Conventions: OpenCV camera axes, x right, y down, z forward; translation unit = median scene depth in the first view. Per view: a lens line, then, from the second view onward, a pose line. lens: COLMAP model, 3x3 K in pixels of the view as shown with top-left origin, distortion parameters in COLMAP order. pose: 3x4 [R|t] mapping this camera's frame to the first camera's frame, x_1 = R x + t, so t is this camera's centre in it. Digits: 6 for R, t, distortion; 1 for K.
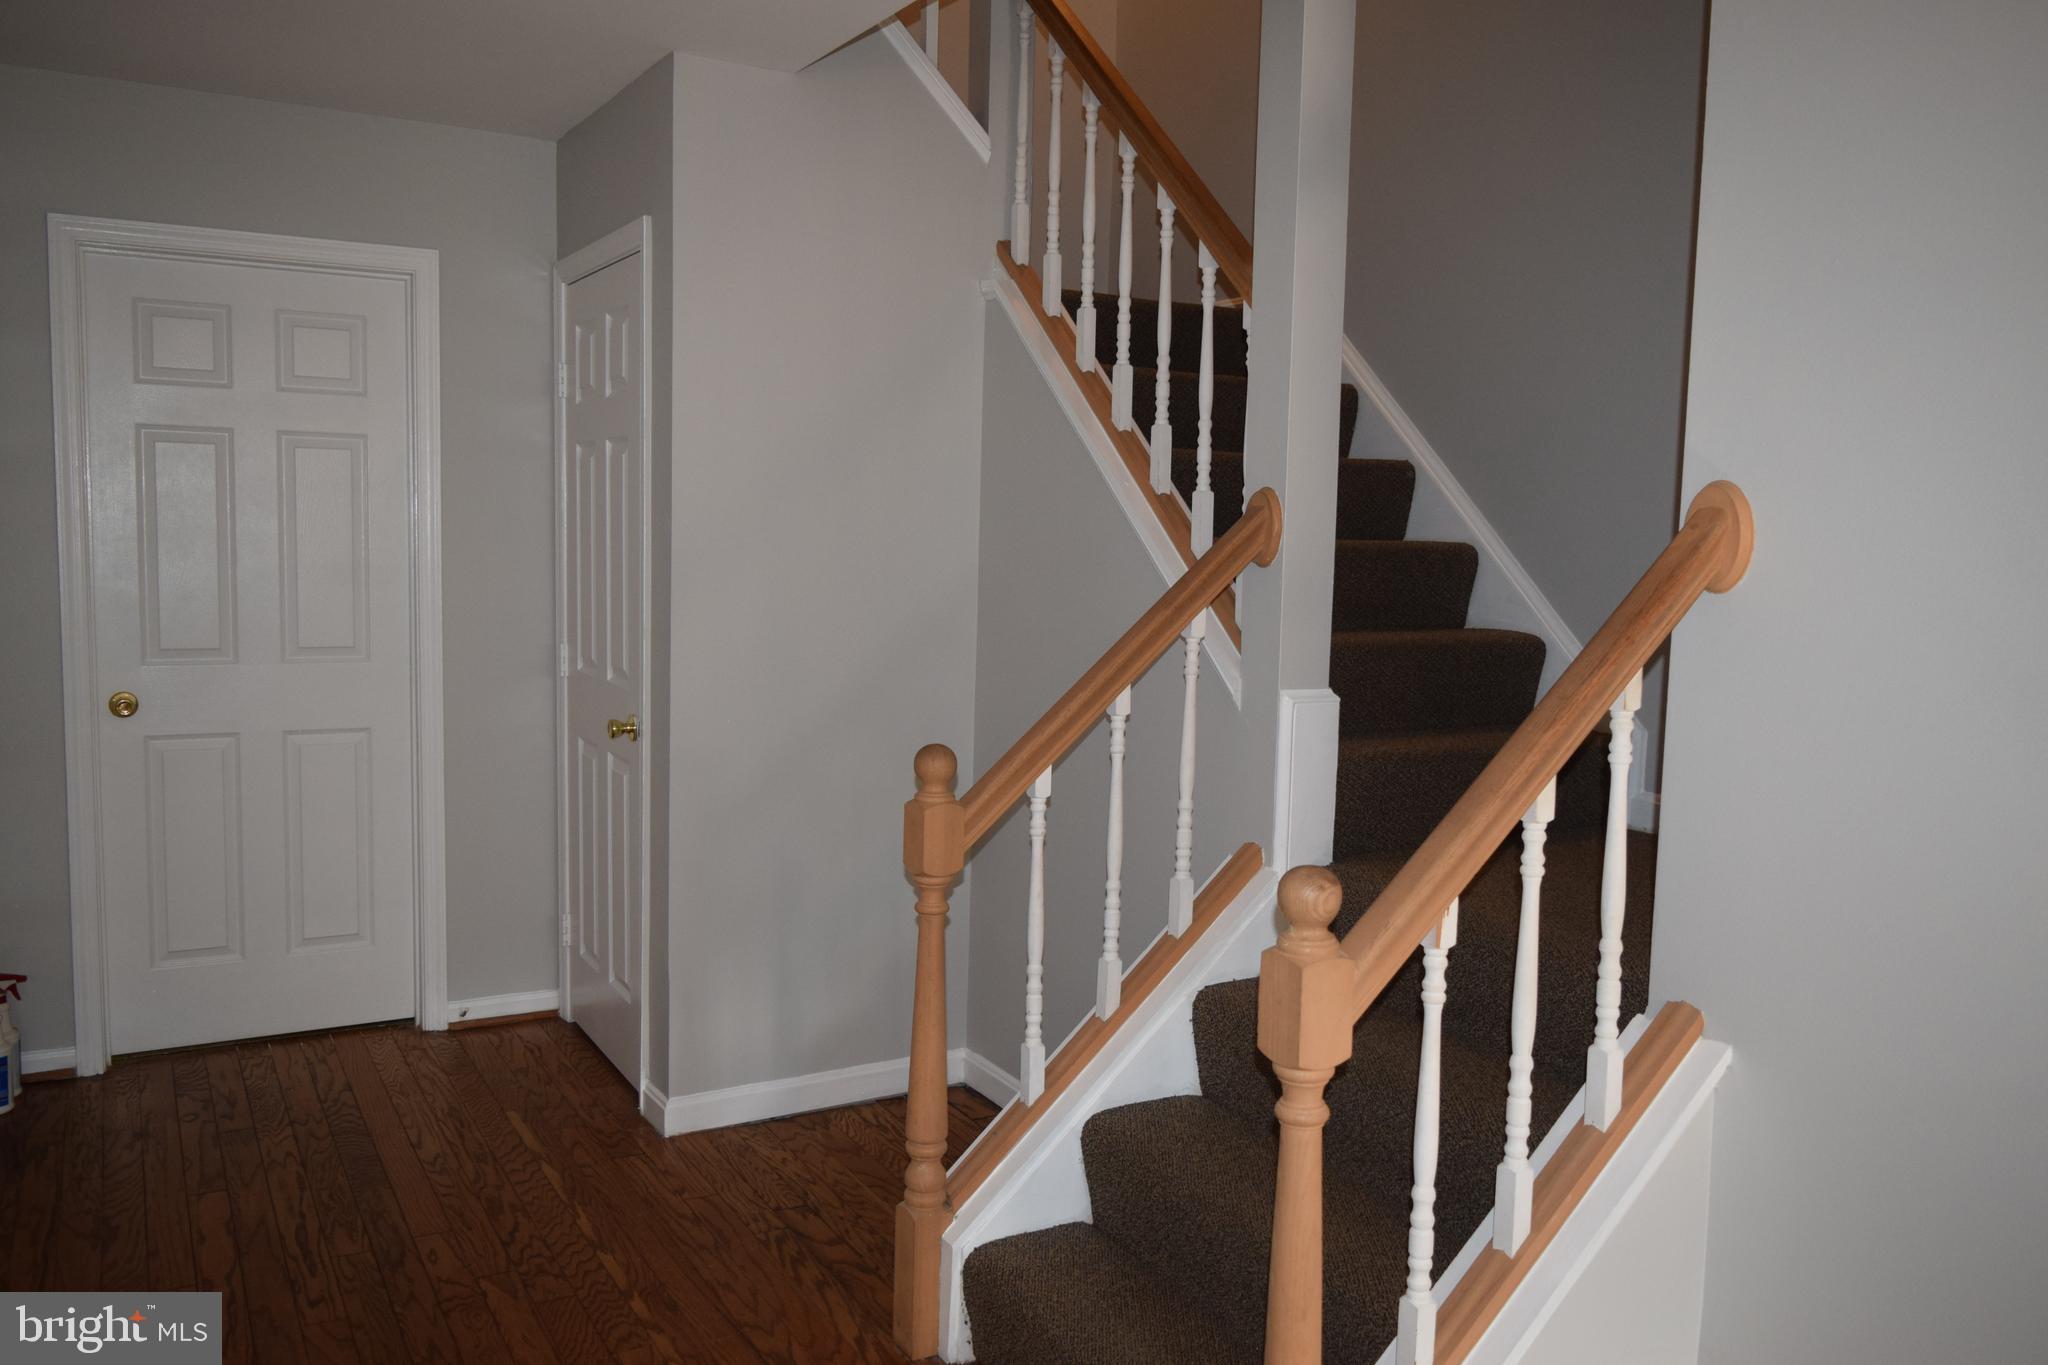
lens RADIAL K [[1581.7, 0, 1024.1], [0, 1581.7, 685.2], [0, 0, 1]] dist [-0.021444, 0.015560]
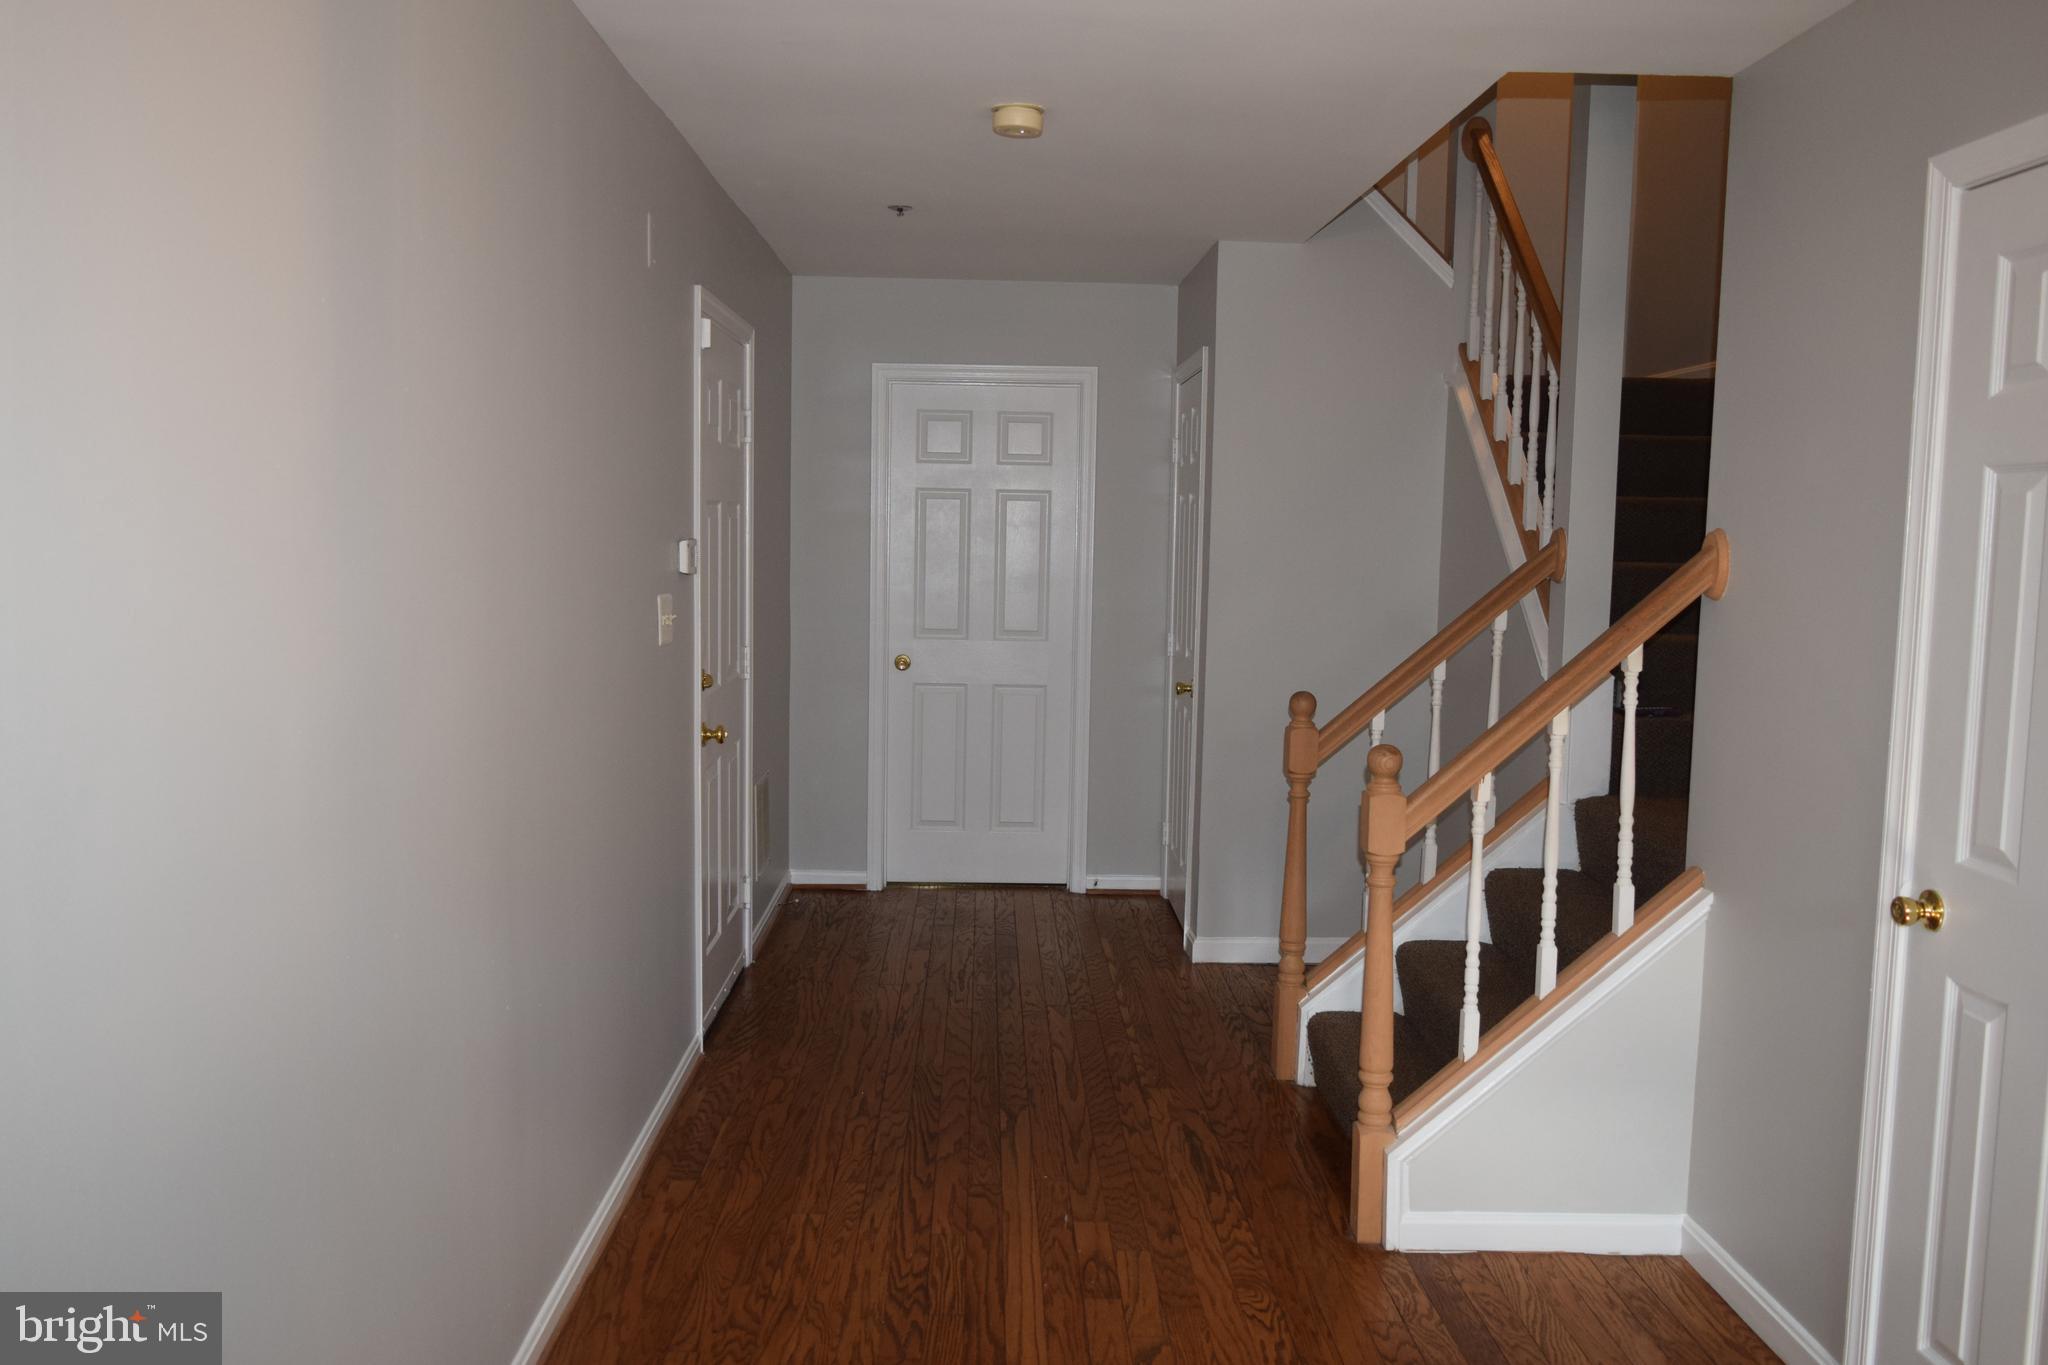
lens RADIAL K [[1581.7, 0, 1014.8], [0, 1581.7, 661.5], [0, 0, 1]] dist [-0.021444, 0.015560]
pose [[0.877379, 0.033562, -0.478622, 0.320877], [-0.045394, 0.998882, -0.013168, 0.029749], [0.477645, 0.033280, 0.877922, -0.386495]]
